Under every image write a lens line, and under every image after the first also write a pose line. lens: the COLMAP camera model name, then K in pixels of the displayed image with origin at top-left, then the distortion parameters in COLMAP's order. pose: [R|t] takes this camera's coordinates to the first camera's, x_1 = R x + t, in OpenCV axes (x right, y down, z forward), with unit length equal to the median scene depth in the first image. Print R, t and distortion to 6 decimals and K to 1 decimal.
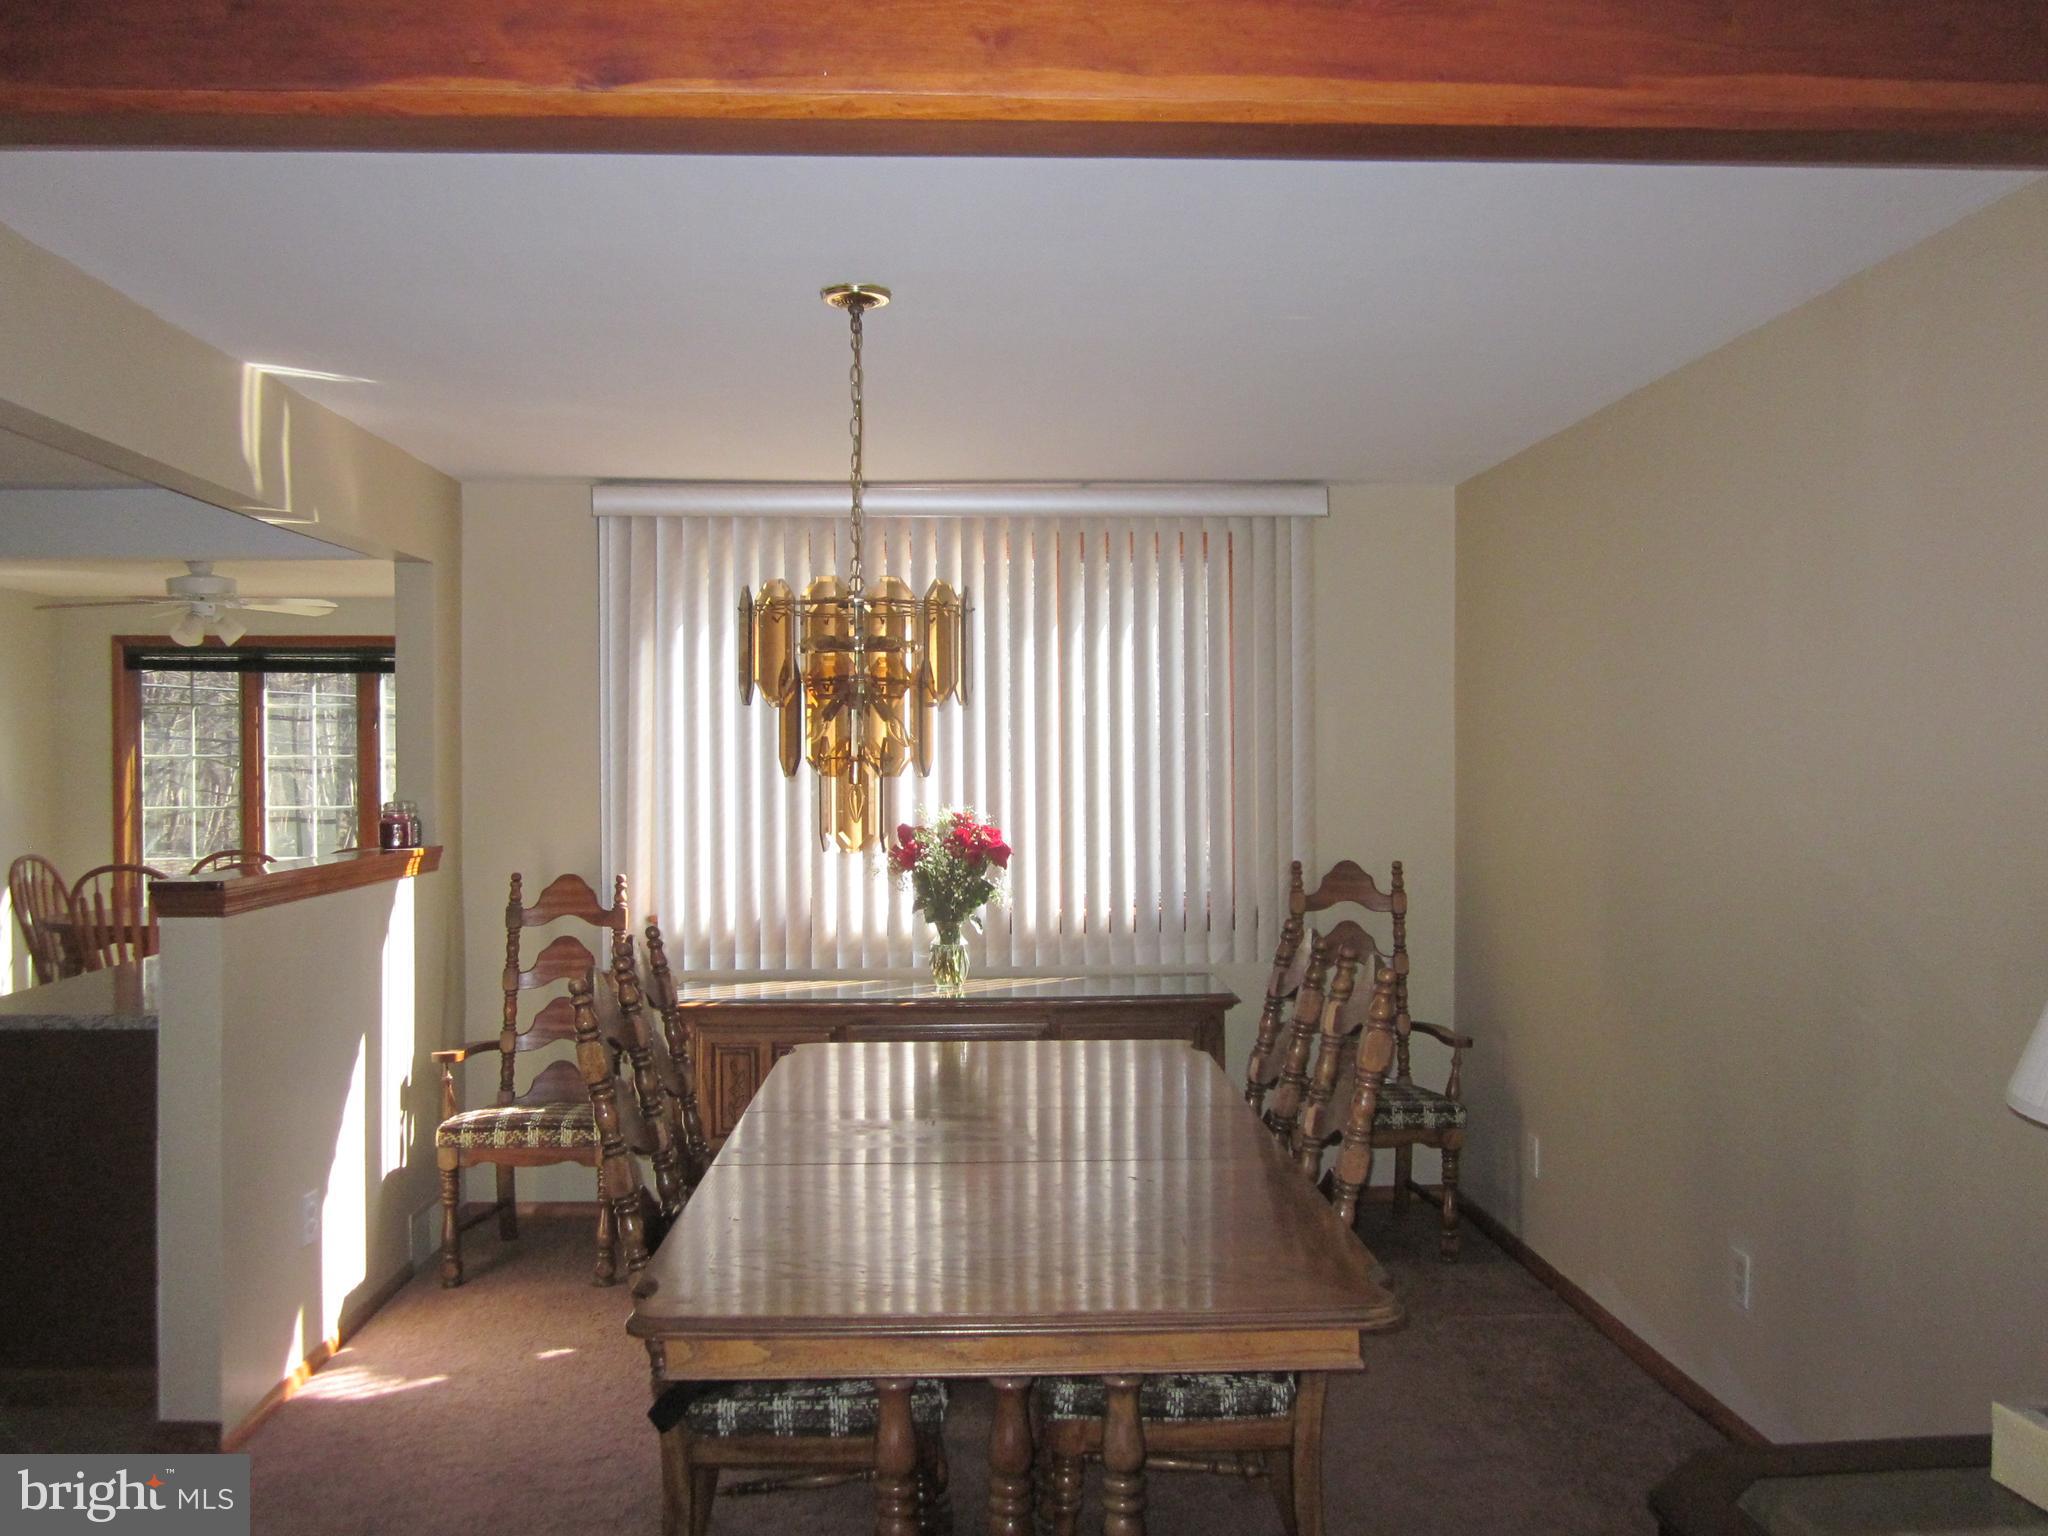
lens RADIAL K [[1702.7, 0, 1022.4], [0, 1702.7, 763.0], [0, 0, 1]] dist [-0.049871, 0.020884]
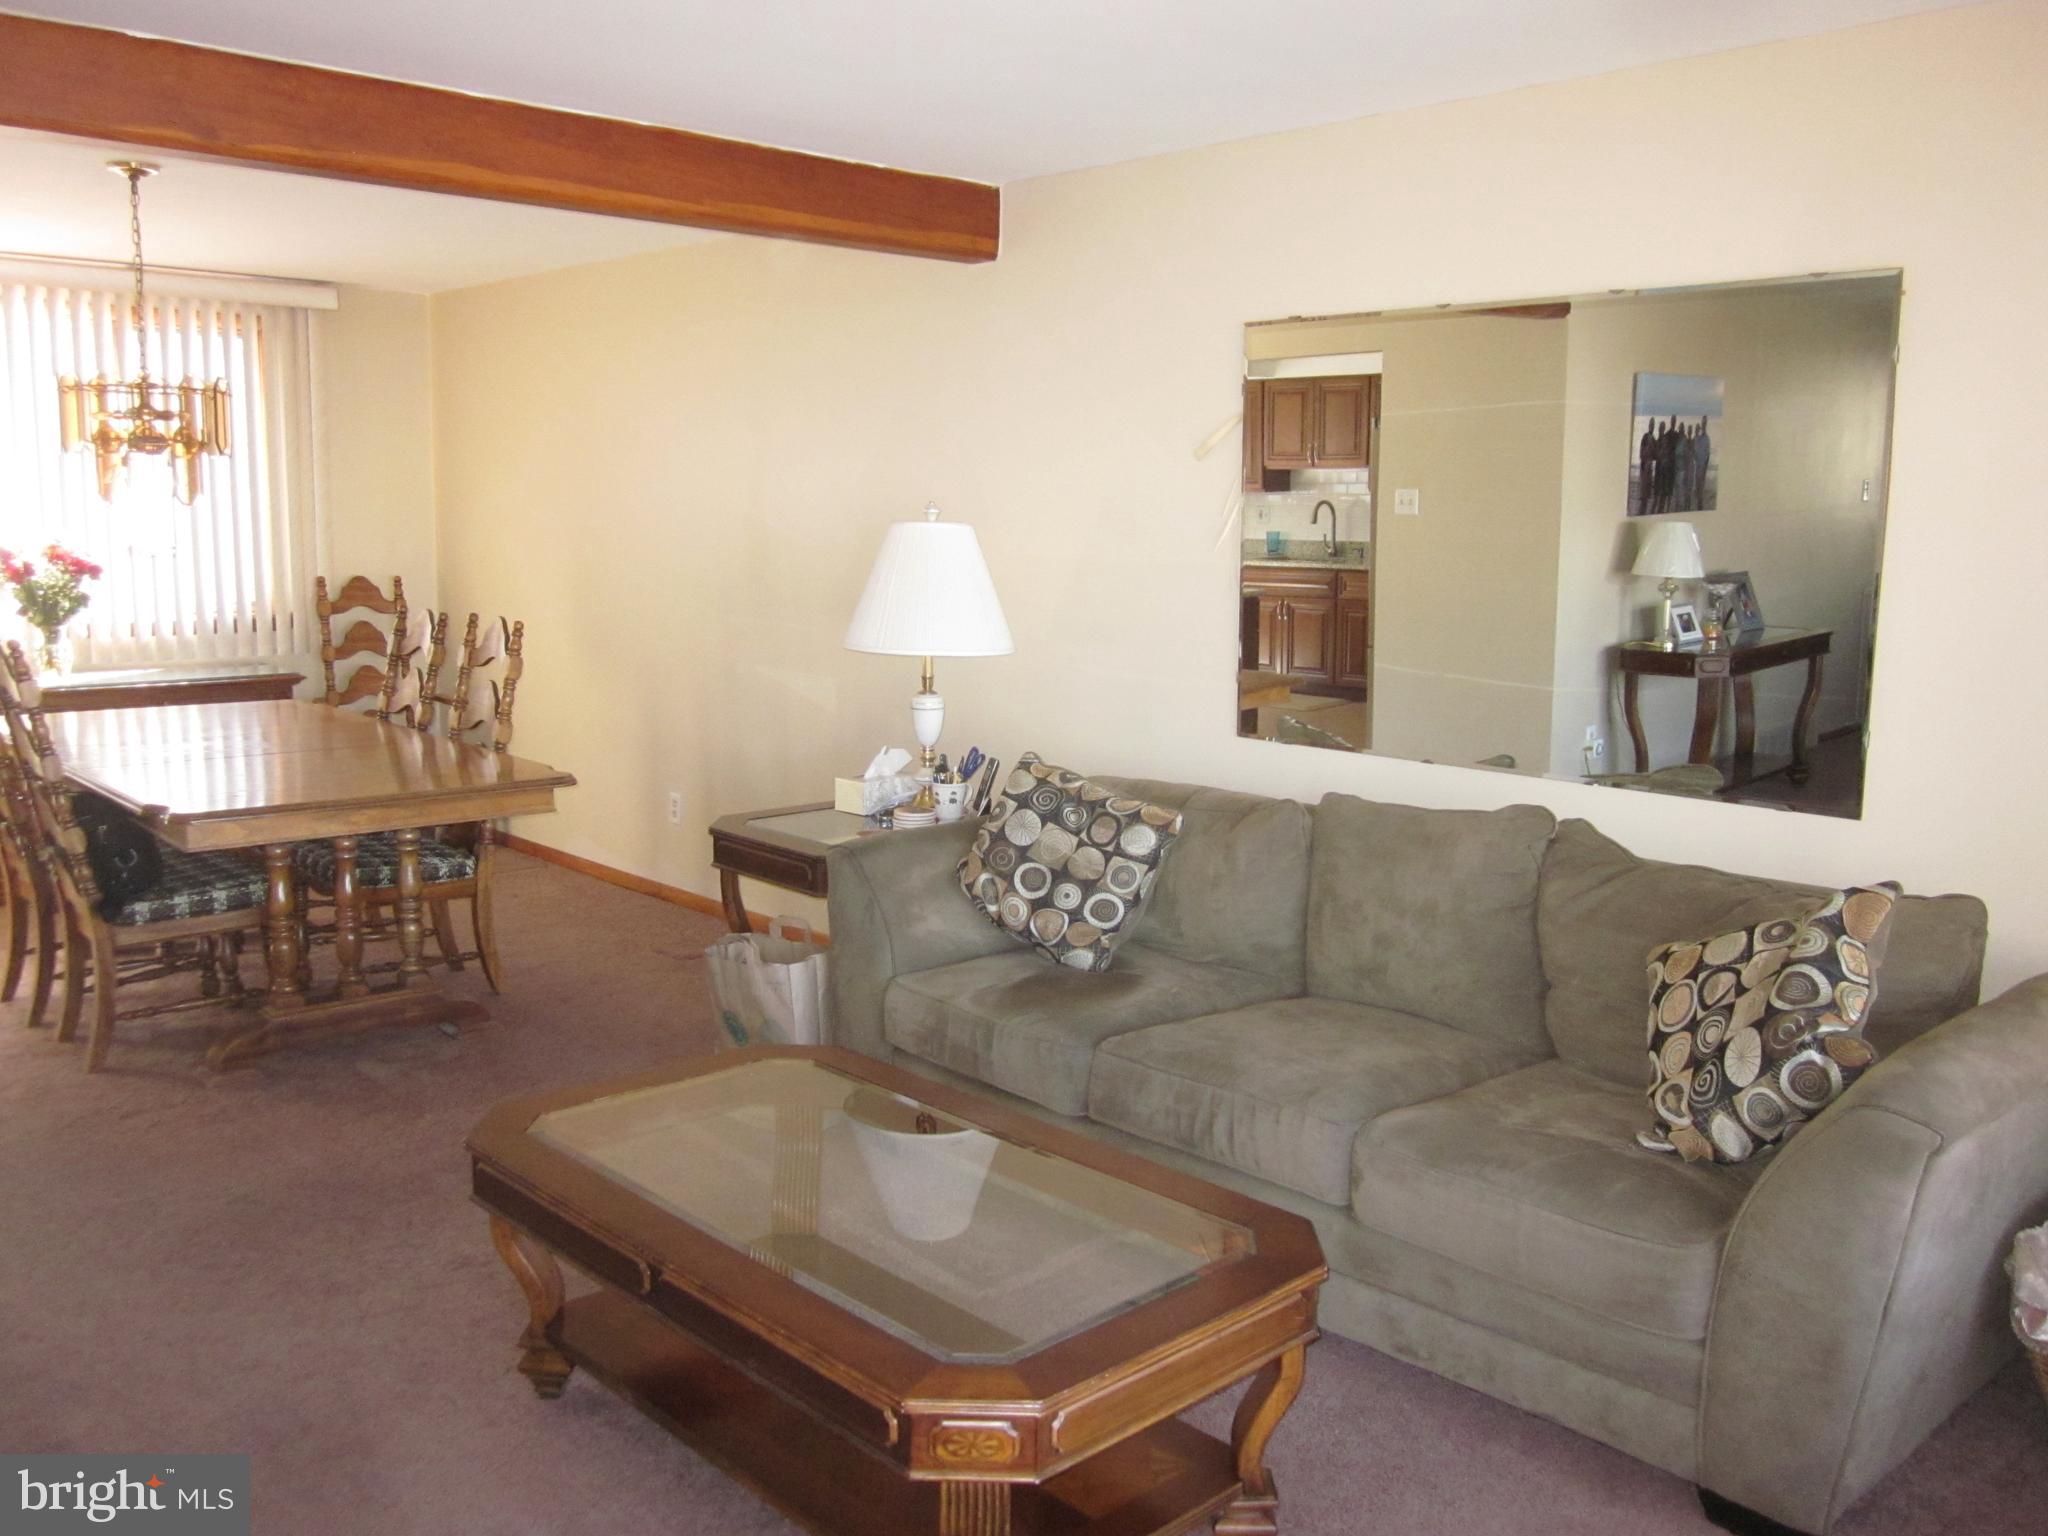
lens RADIAL K [[1702.7, 0, 1025.5], [0, 1702.7, 766.8], [0, 0, 1]] dist [-0.049871, 0.020884]
pose [[0.761868, -0.074770, 0.643403, -0.300630], [-0.024565, 0.989265, 0.144050, 0.001652], [-0.647267, -0.125552, 0.751852, -0.389359]]
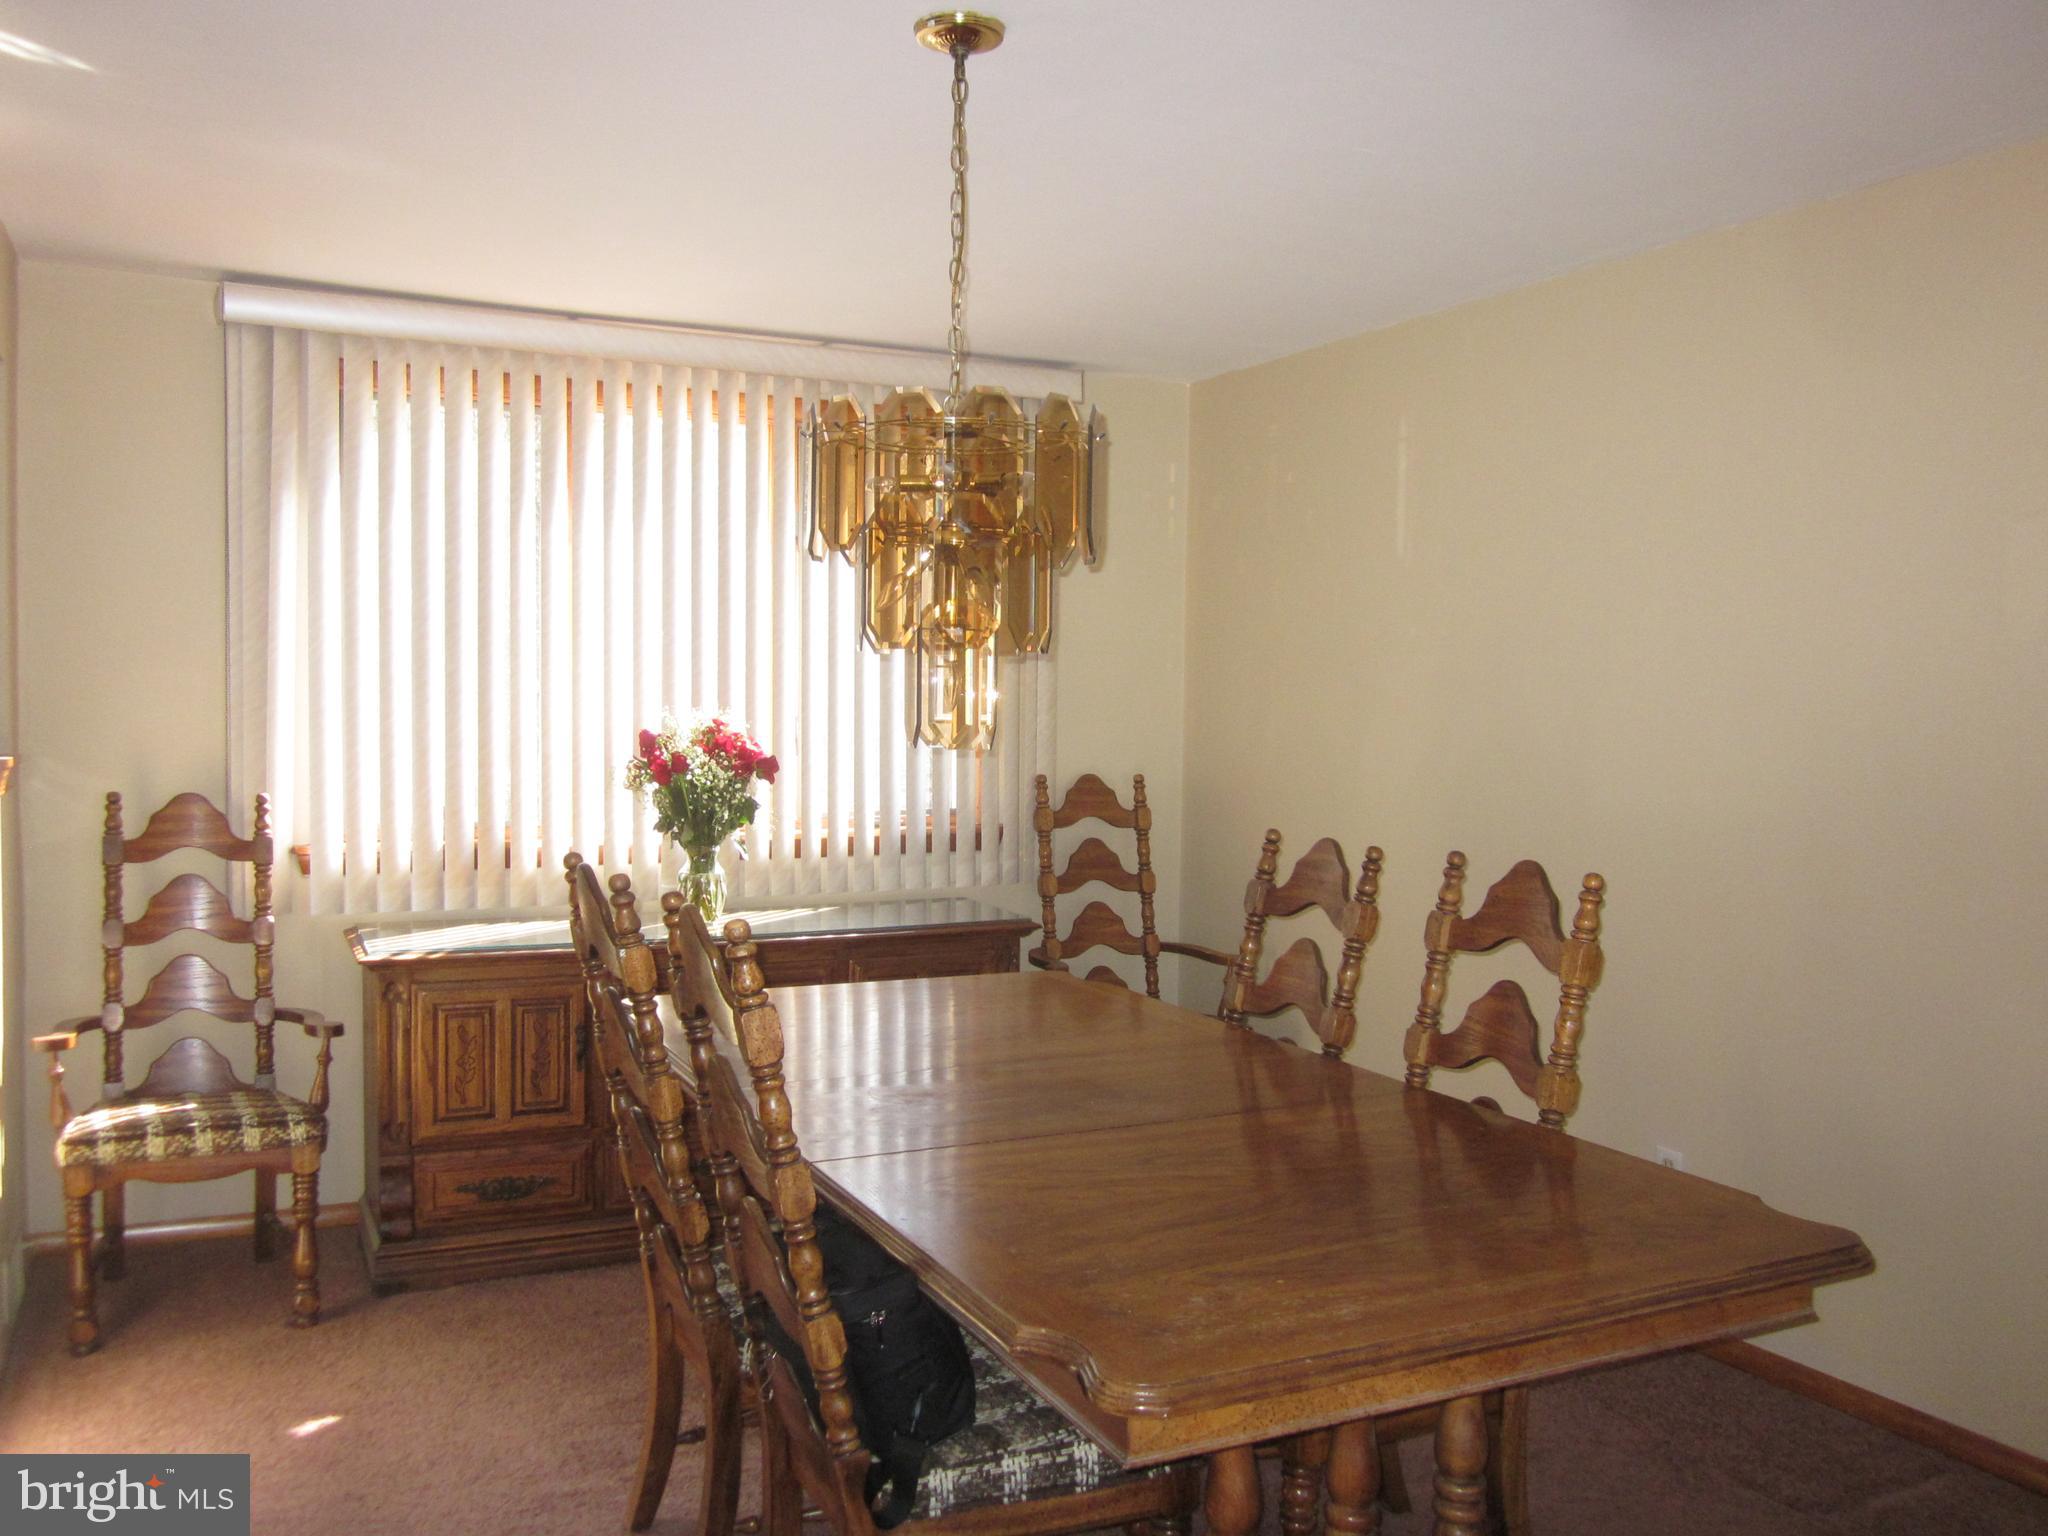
lens RADIAL K [[1702.7, 0, 1021.6], [0, 1702.7, 779.3], [0, 0, 1]] dist [-0.049871, 0.020884]
pose [[0.914411, -0.002719, 0.404778, -0.244019], [-0.017449, 0.998783, 0.046129, 0.018846], [-0.404411, -0.049244, 0.913251, 0.171083]]
